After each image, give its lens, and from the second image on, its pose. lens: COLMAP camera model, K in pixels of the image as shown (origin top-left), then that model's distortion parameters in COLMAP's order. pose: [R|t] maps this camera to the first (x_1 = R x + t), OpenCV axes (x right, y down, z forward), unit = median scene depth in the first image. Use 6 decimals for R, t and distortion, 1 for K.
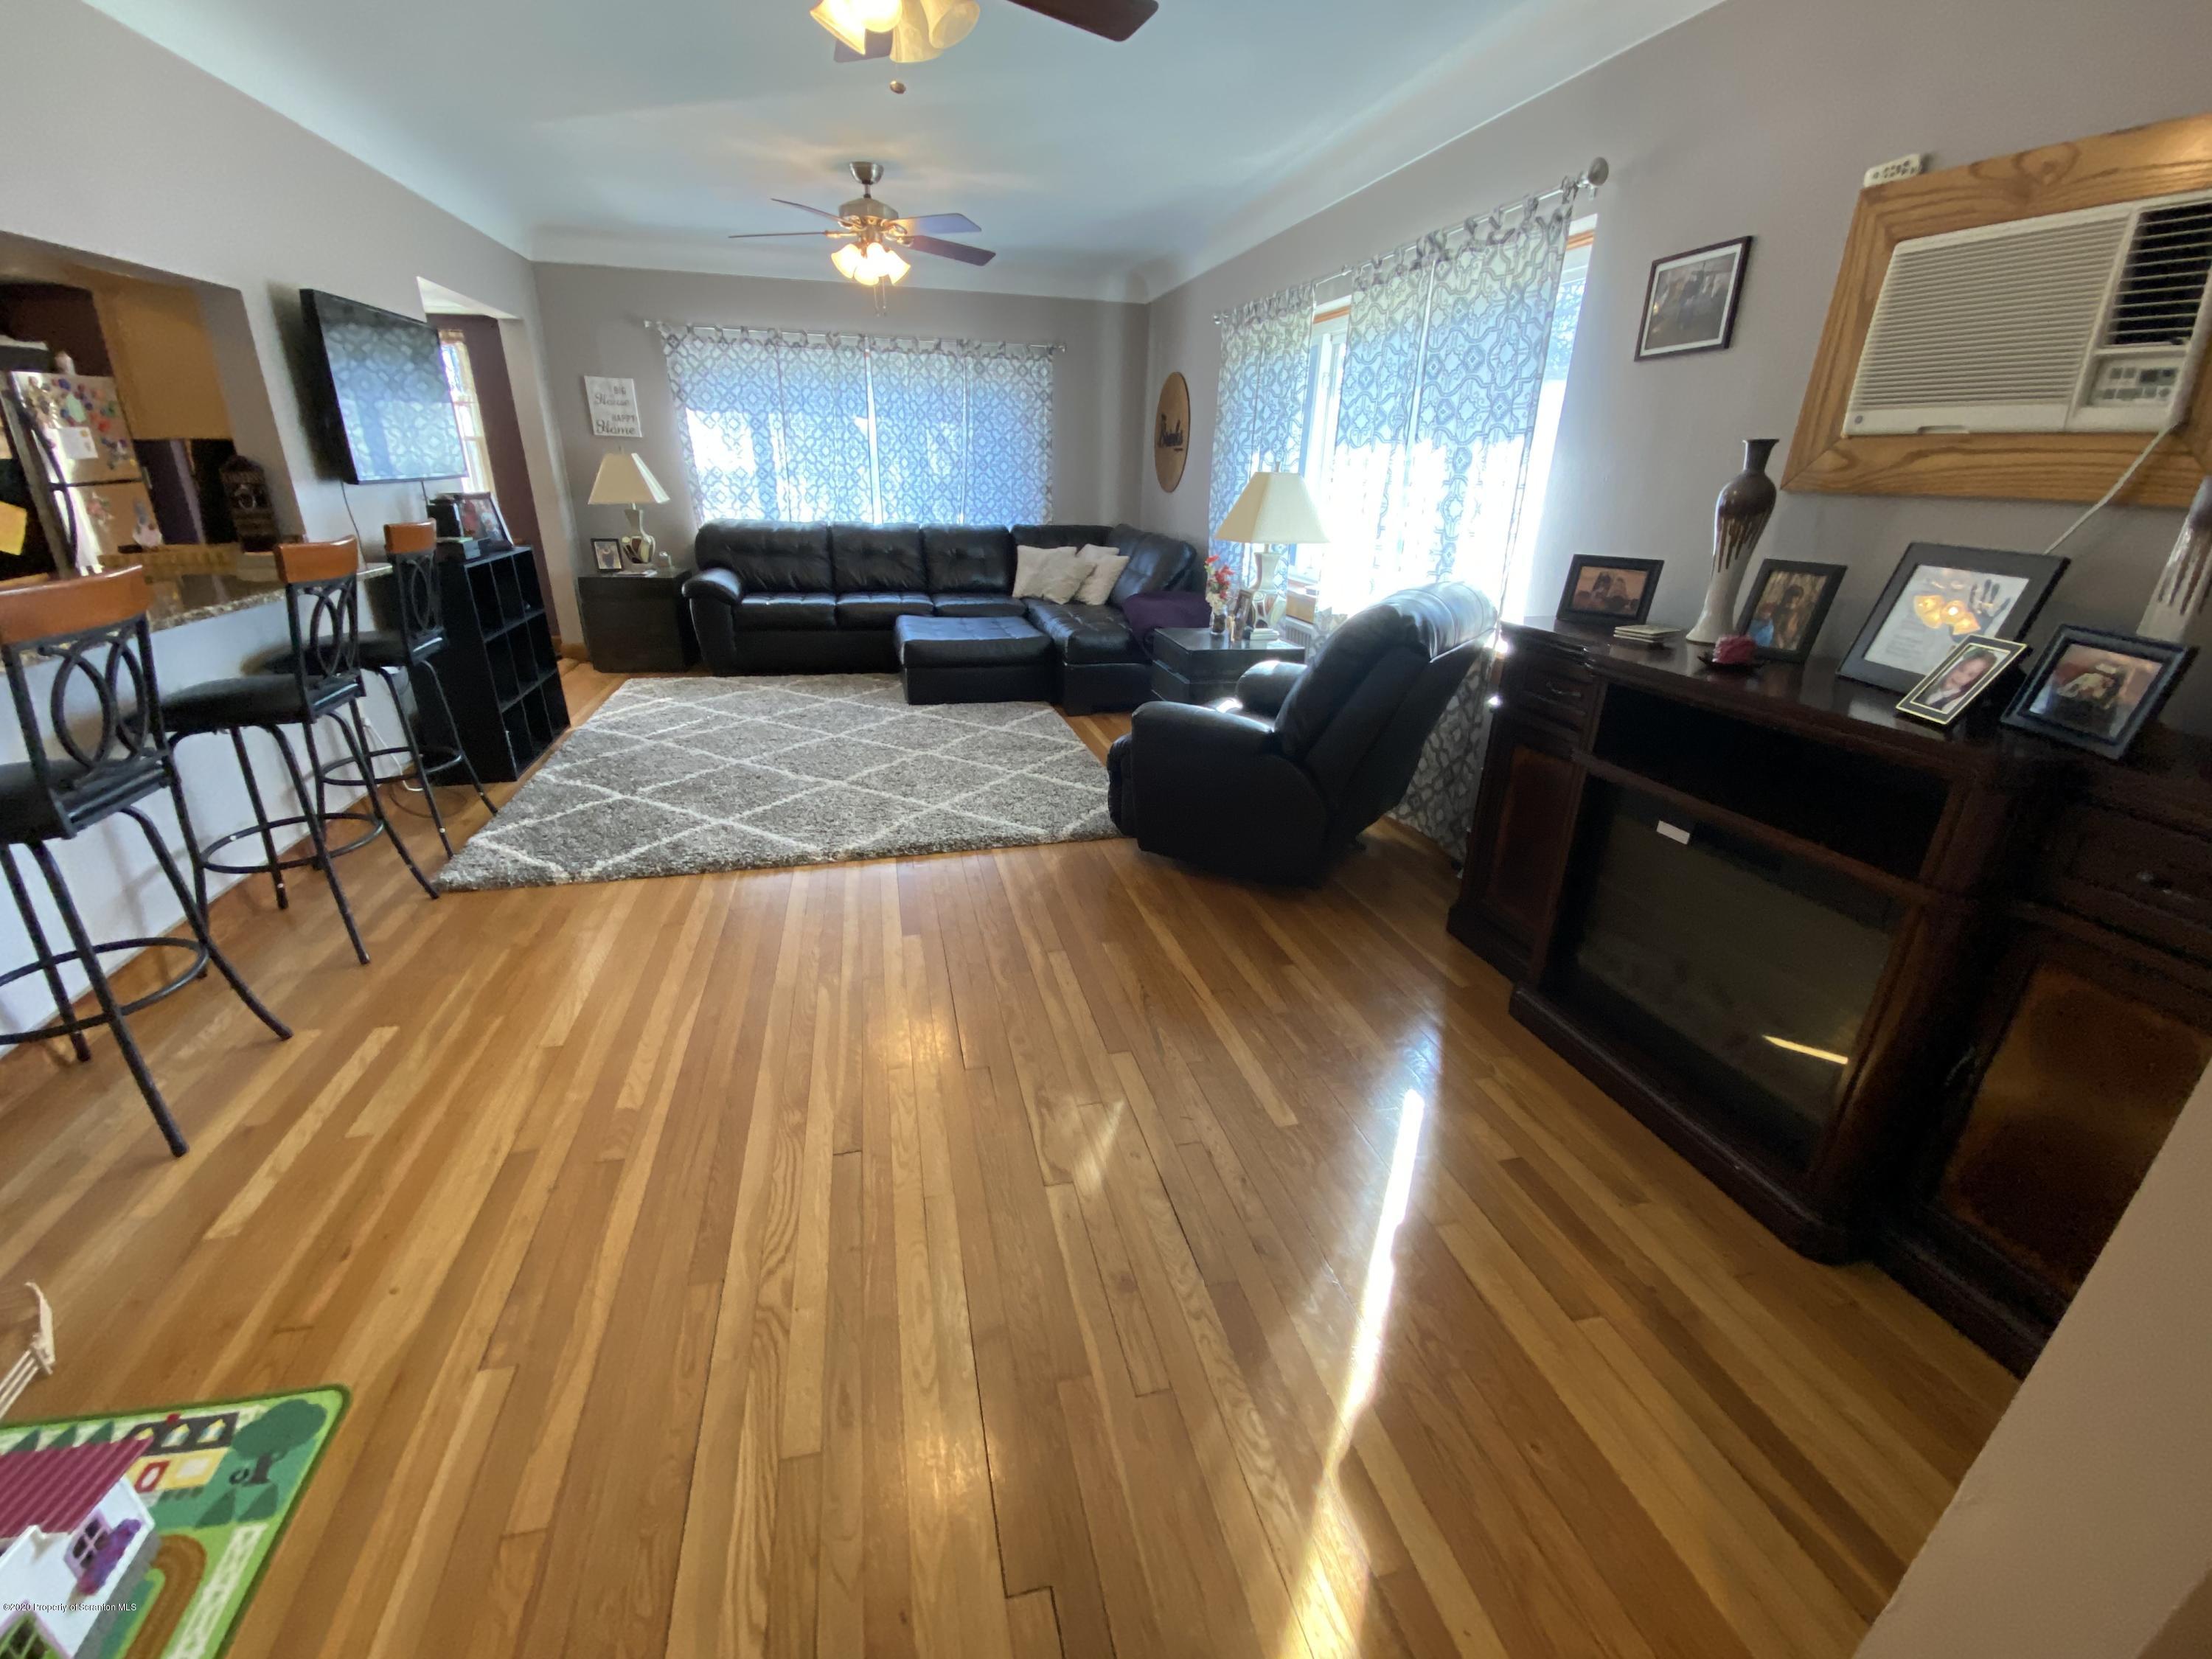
lens RADIAL K [[922.3, 0, 1111.7], [0, 922.3, 827.5], [0, 0, 1]] dist [0.027096, -0.033690]
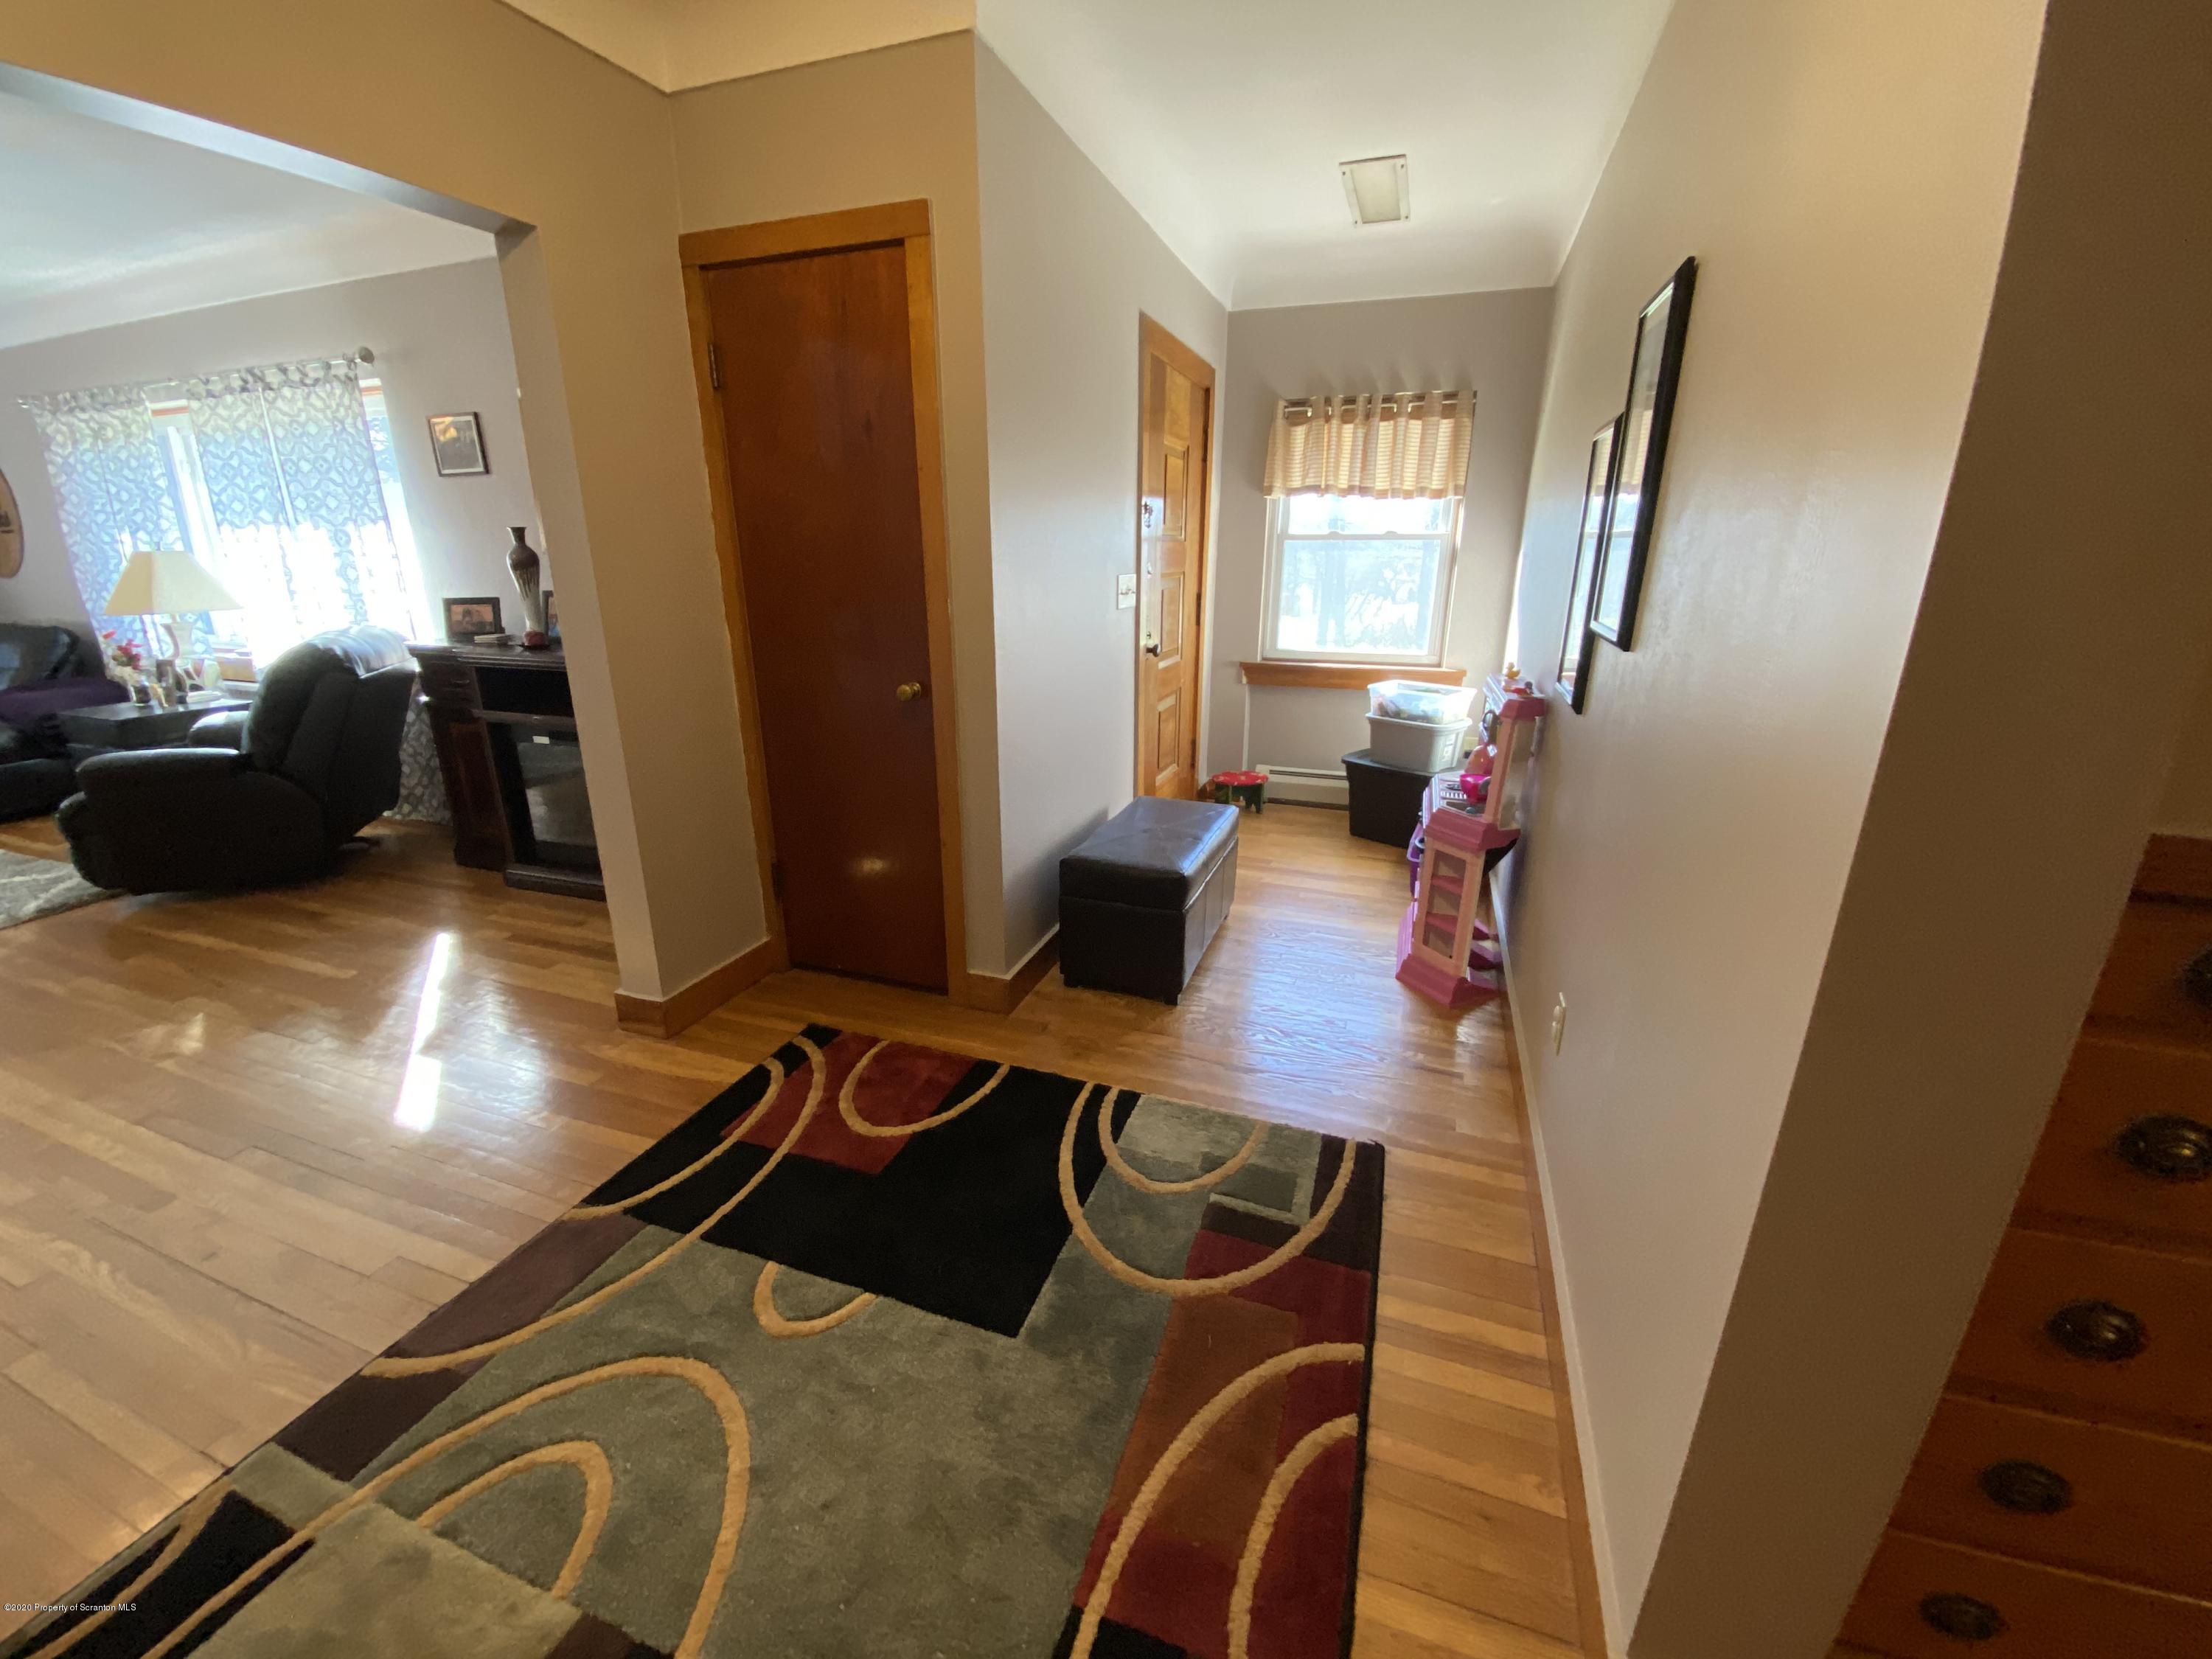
lens RADIAL K [[882.0, 0, 1112.6], [0, 882.0, 841.6], [0, 0, 1]] dist [0.001640, -0.011842]
pose [[0.560133, -0.279516, 0.779822, -0.082855], [0.303028, 0.945249, 0.121151, 0.155958], [-0.770990, 0.168447, 0.614166, -0.431557]]
